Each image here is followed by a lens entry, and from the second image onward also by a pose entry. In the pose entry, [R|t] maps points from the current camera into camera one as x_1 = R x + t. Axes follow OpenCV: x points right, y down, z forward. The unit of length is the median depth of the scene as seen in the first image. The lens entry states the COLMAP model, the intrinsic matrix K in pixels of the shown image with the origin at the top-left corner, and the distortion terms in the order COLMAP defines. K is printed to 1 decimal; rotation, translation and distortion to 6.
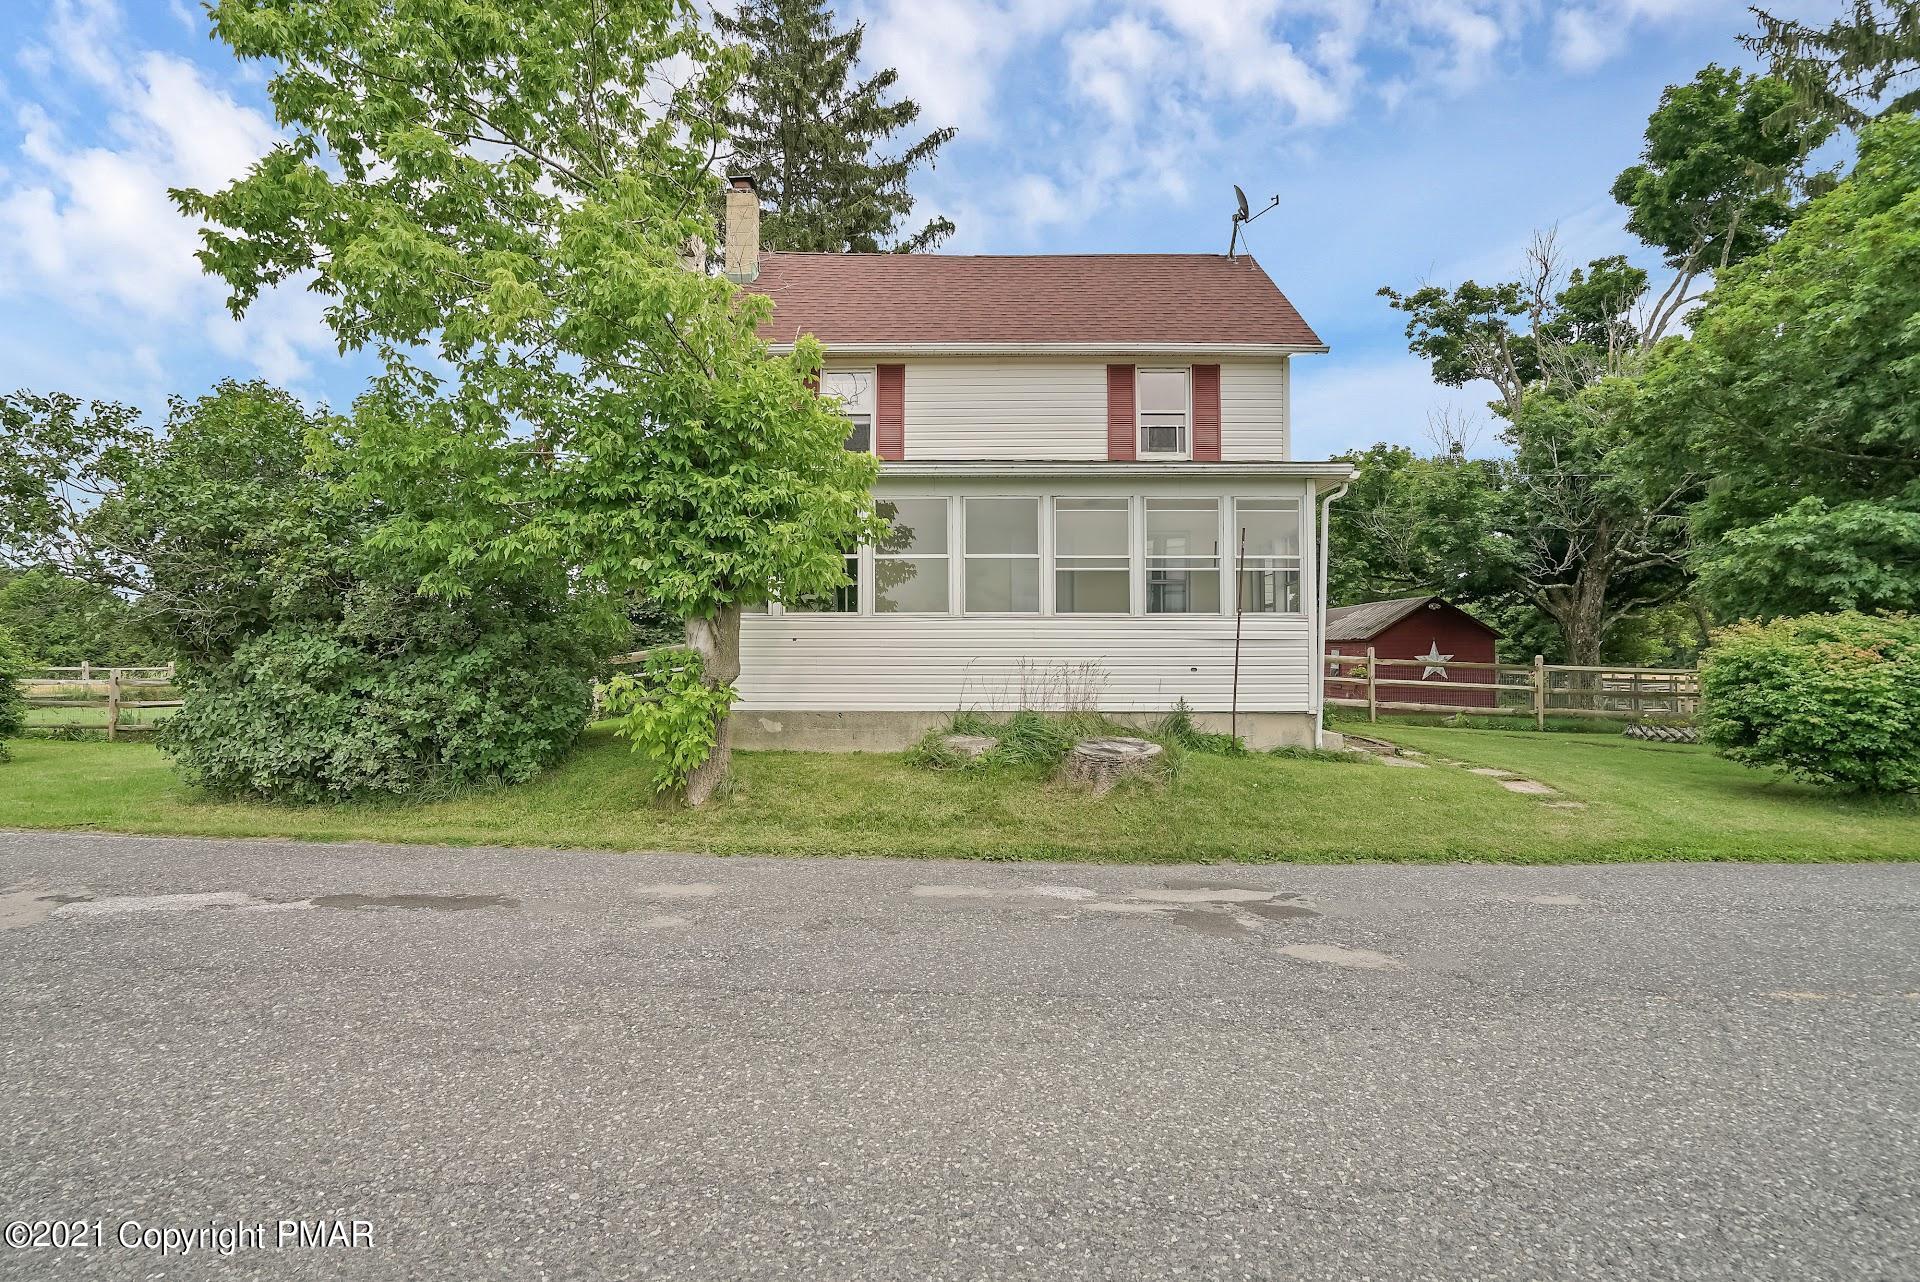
lens RADIAL K [[922.2, 0, 952.3], [0, 922.2, 635.7], [0, 0, 1]] dist [-0.030993, 0.001417]
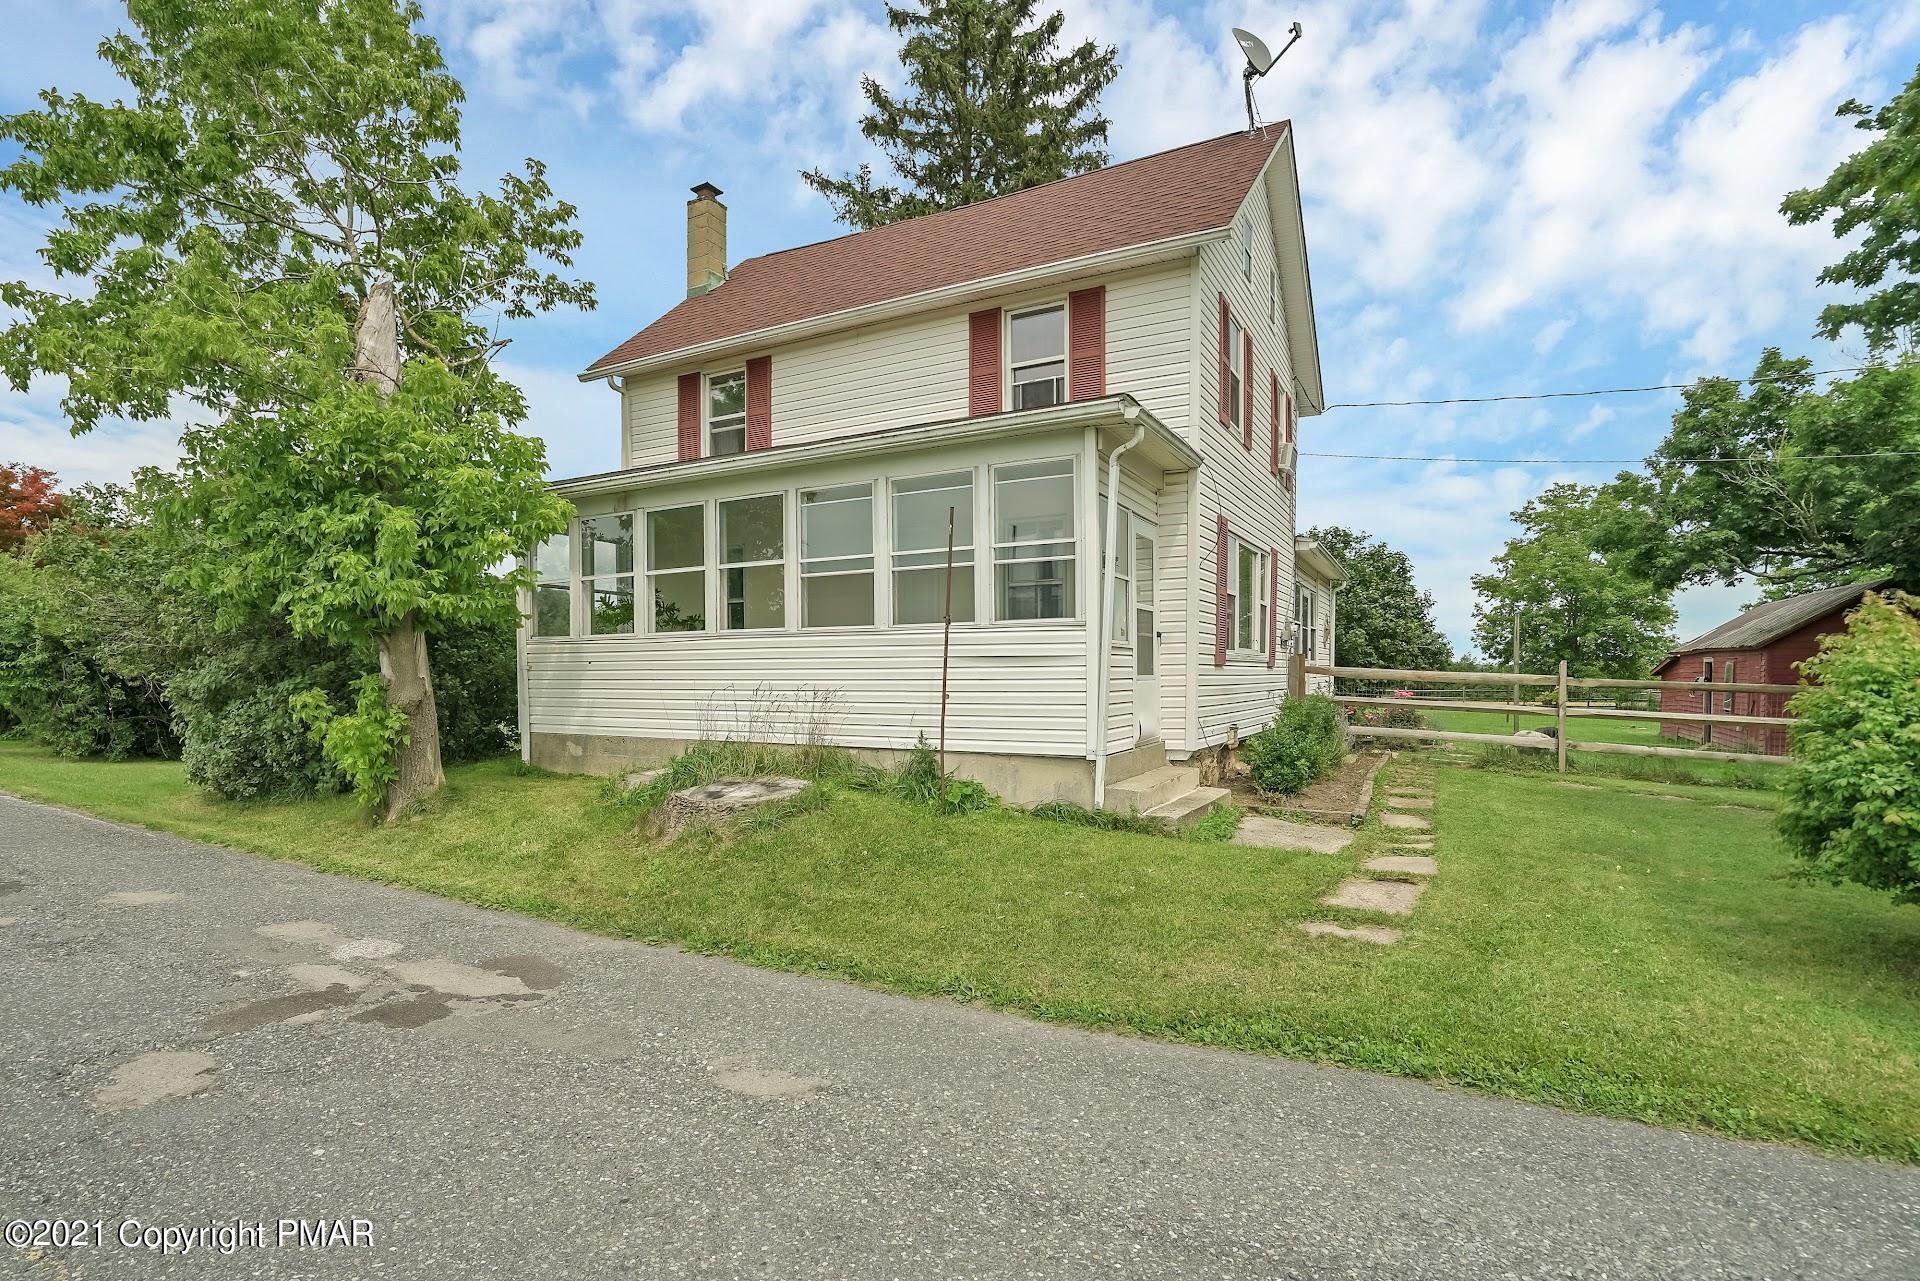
lens RADIAL K [[953.9, 0, 958.0], [0, 953.9, 684.7], [0, 0, 1]] dist [-0.023766, 0.000664]
pose [[0.877820, 0.001873, -0.478986, 0.653291], [0.015317, 0.999371, 0.031978, 0.001723], [0.478745, -0.035408, 0.877240, 0.300908]]
